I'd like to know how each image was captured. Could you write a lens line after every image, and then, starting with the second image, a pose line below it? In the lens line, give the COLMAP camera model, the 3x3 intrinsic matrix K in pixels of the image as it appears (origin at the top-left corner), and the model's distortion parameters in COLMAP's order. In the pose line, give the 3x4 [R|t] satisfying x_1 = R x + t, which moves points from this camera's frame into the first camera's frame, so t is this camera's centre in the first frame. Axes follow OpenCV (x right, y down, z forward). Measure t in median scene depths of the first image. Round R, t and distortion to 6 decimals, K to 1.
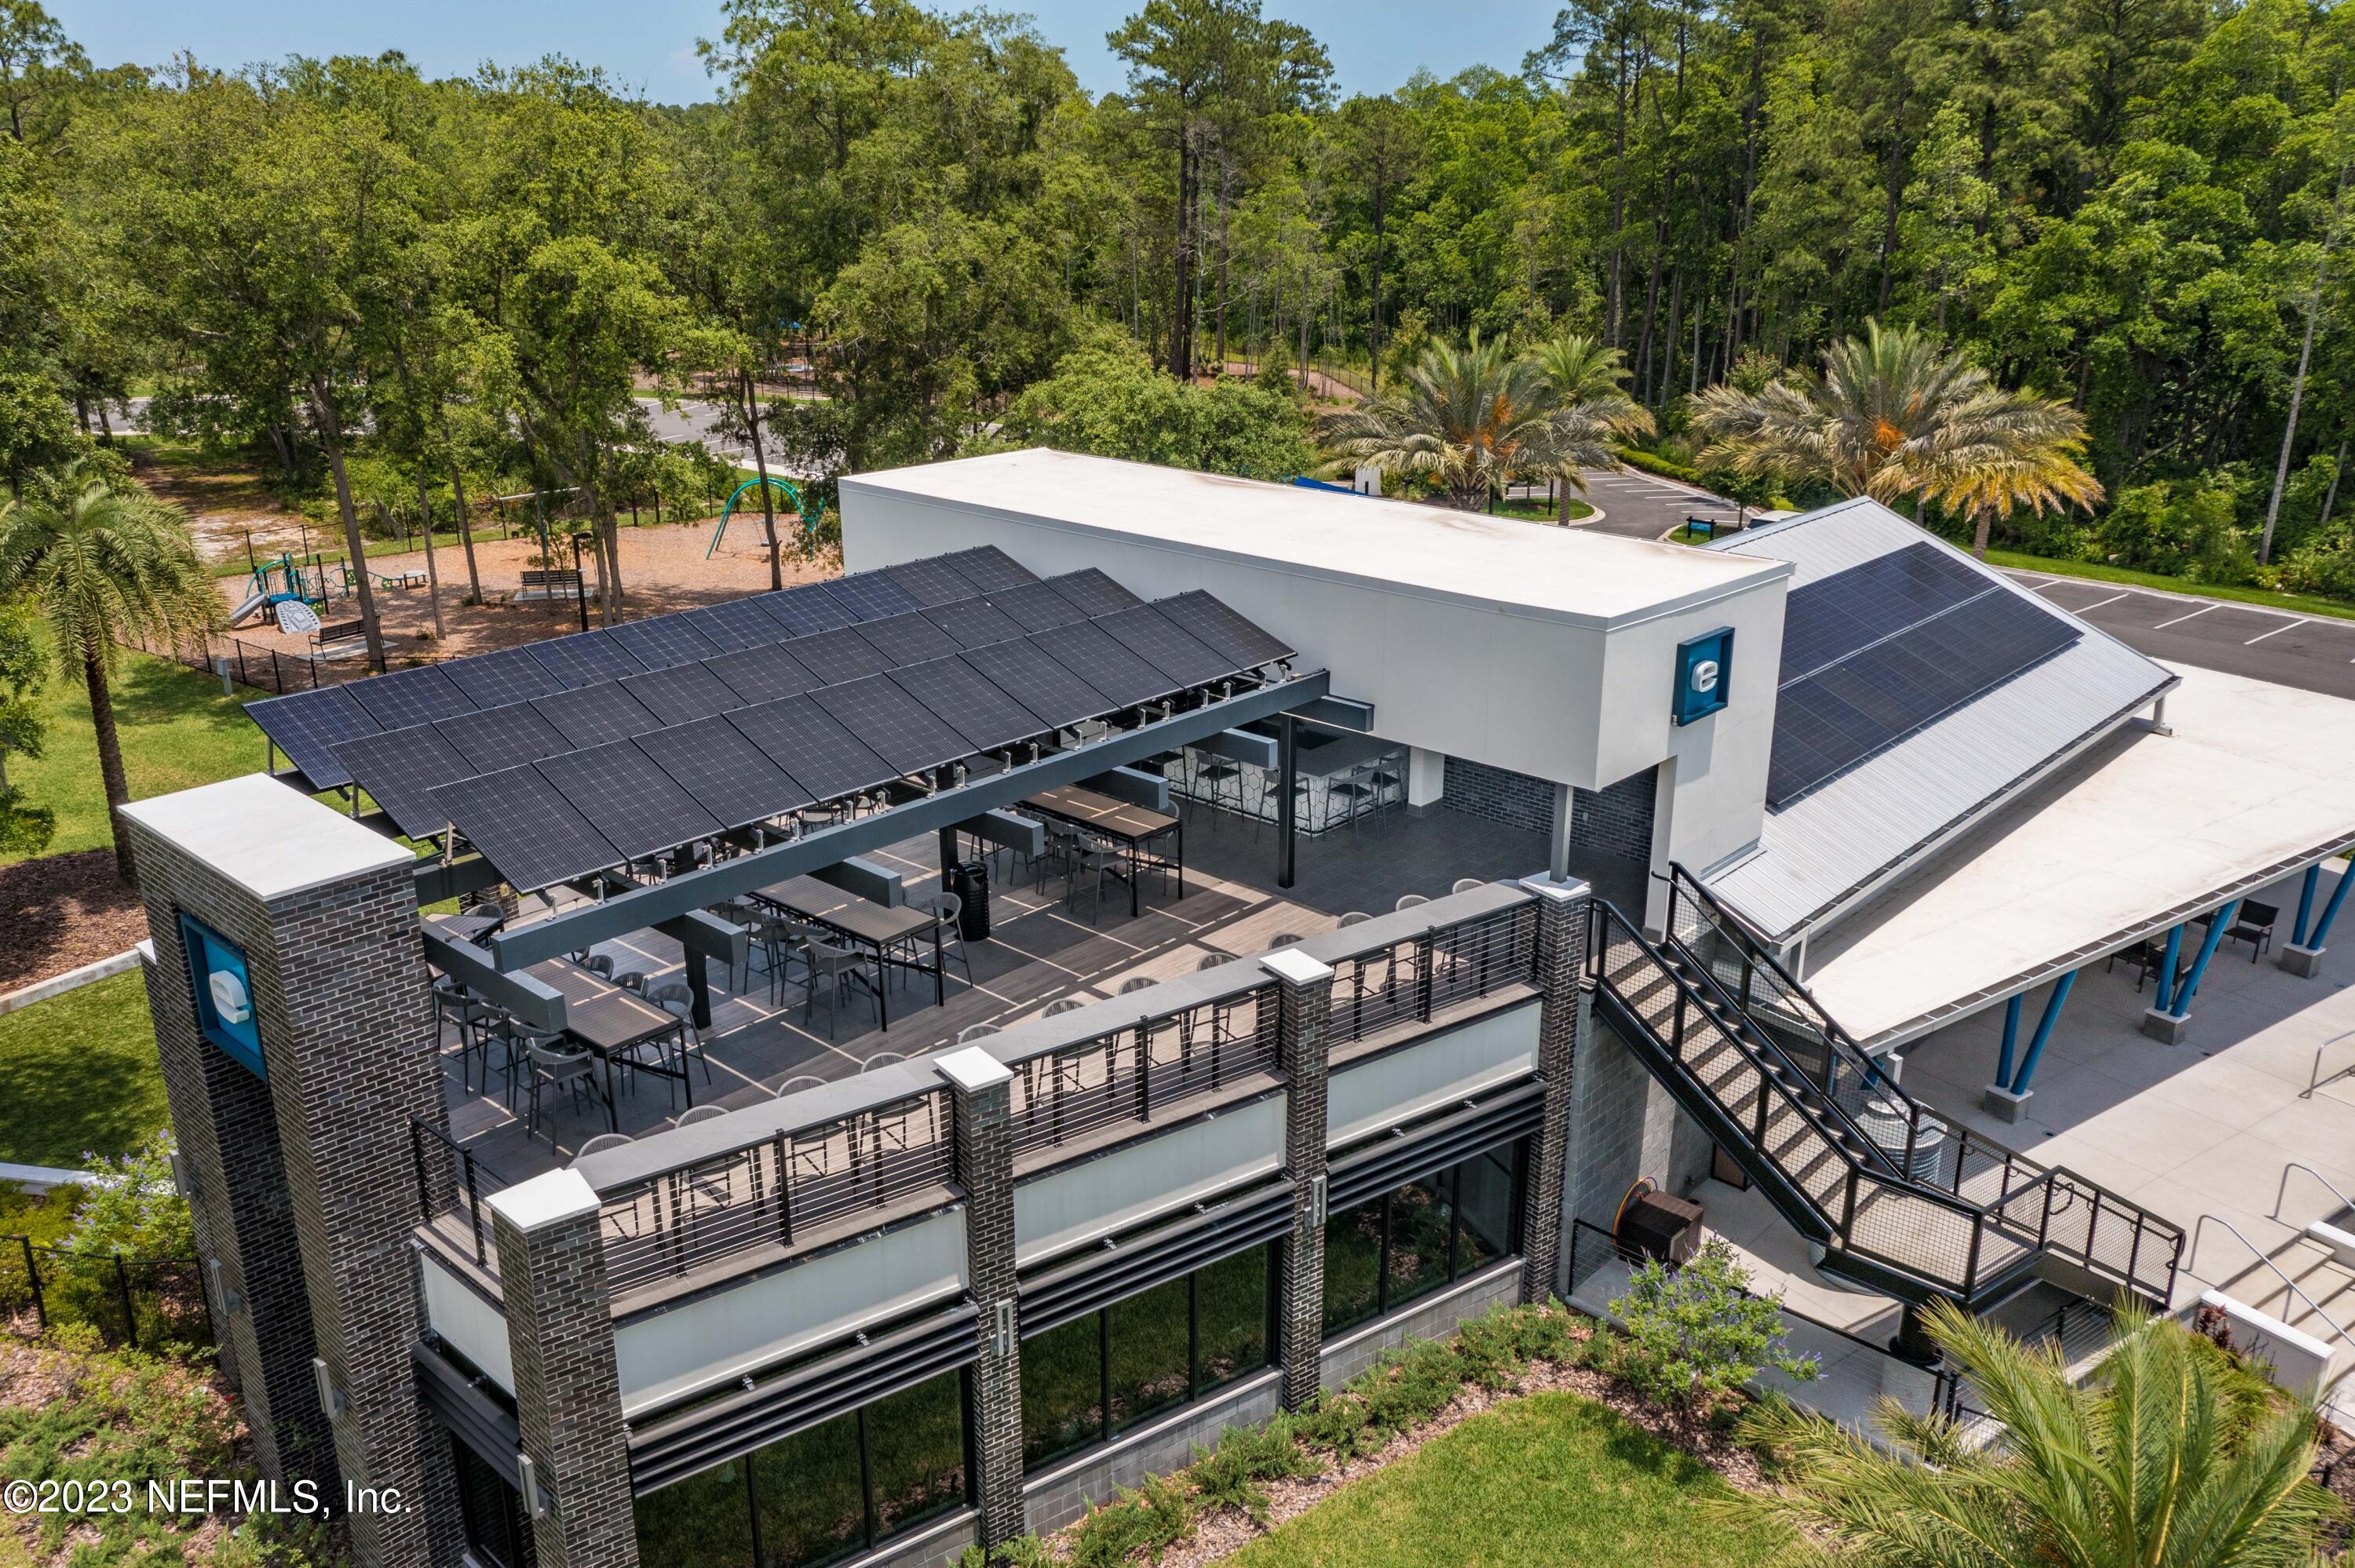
lens RADIAL K [[1855.3, 0, 1177.3], [0, 1855.3, 788.5], [0, 0, 1]] dist [0.009484, 0.002310]
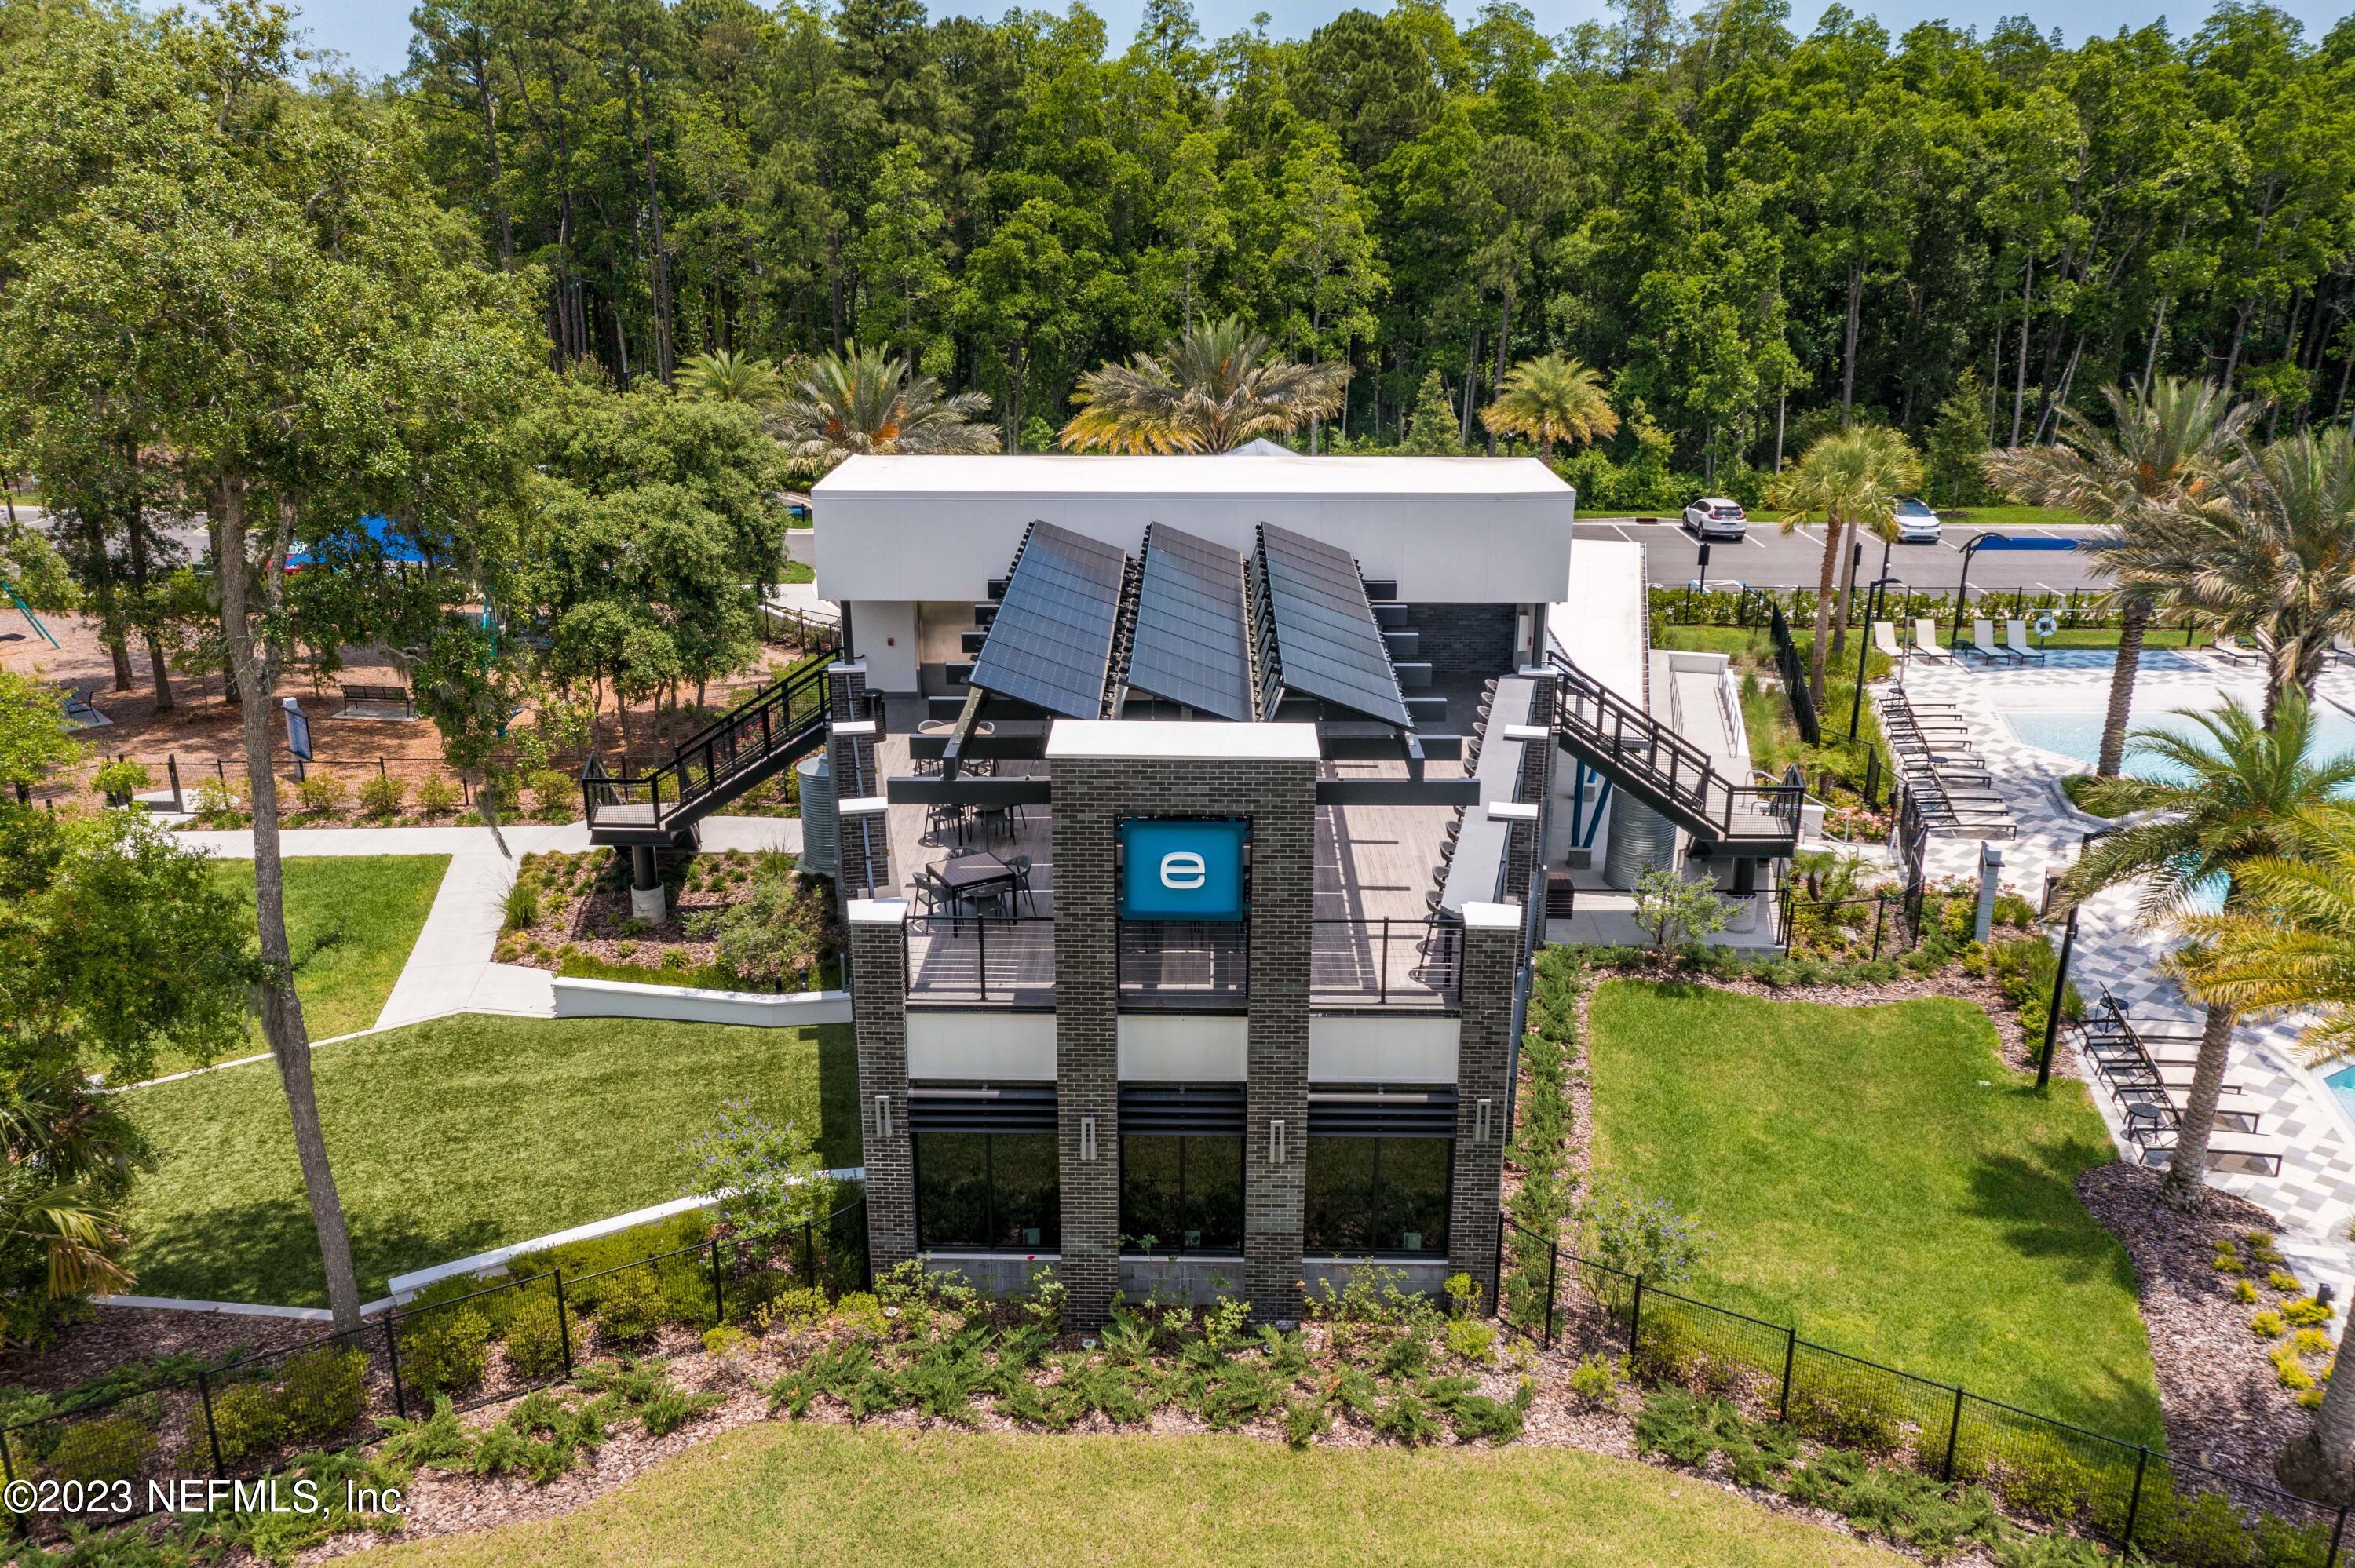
lens RADIAL K [[1855.3, 0, 1175.0], [0, 1855.3, 782.5], [0, 0, 1]] dist [0.009484, 0.002310]
pose [[0.751487, -0.206663, 0.626544, -0.296699], [0.207240, 0.975547, 0.073213, -0.012668], [-0.626353, 0.074827, 0.775940, -0.018931]]
